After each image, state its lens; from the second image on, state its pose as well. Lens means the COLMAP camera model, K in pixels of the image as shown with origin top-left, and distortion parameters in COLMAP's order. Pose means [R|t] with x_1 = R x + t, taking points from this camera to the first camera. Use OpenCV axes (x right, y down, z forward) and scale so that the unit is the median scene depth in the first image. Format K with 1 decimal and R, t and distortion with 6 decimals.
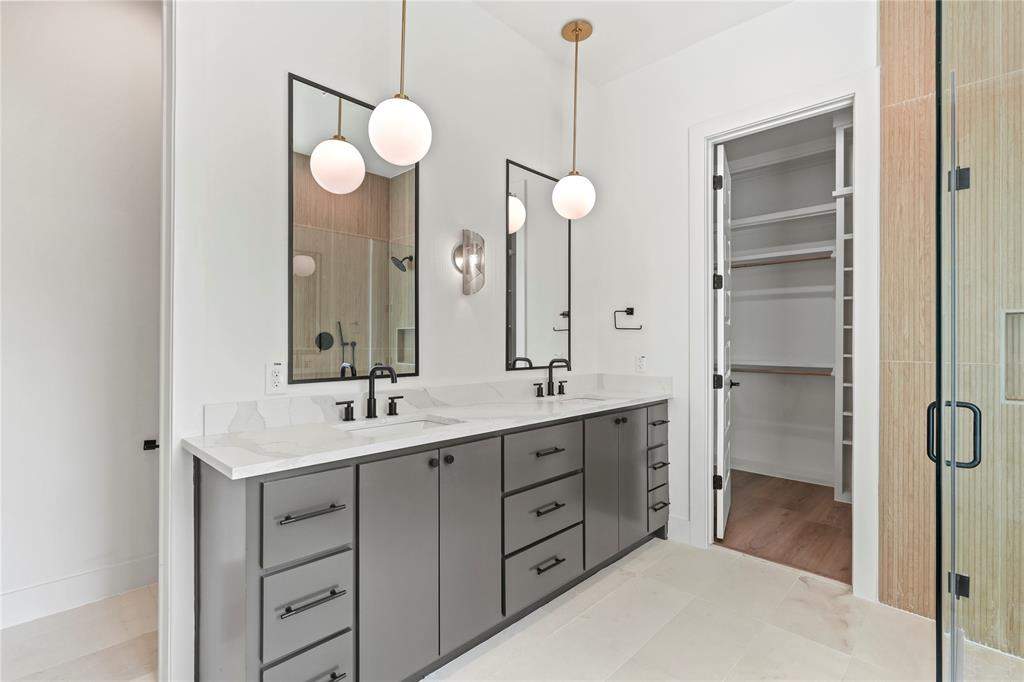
lens RADIAL K [[471.8, 0, 504.1], [0, 471.8, 340.8], [0, 0, 1]] dist [-0.001892, 0.000324]
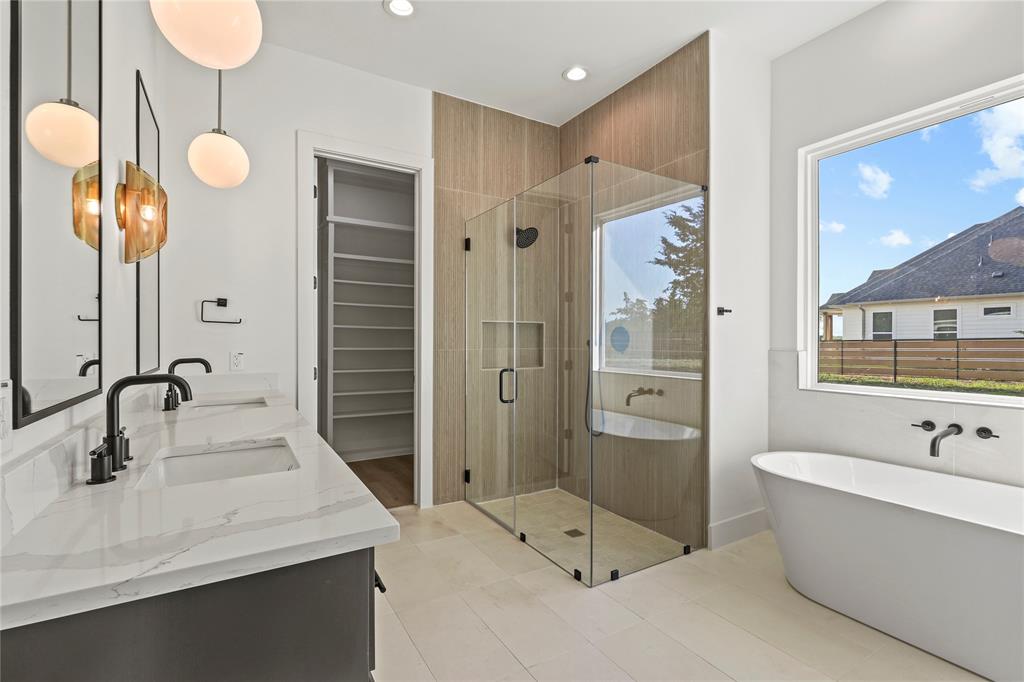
lens RADIAL K [[471.8, 0, 509.8], [0, 471.8, 340.4], [0, 0, 1]] dist [-0.001892, 0.000324]
pose [[0.244265, -0.003543, 0.969702, -0.567021], [-0.003096, 0.999985, 0.004434, 0.002864], [-0.969703, -0.004085, 0.244251, 0.334007]]
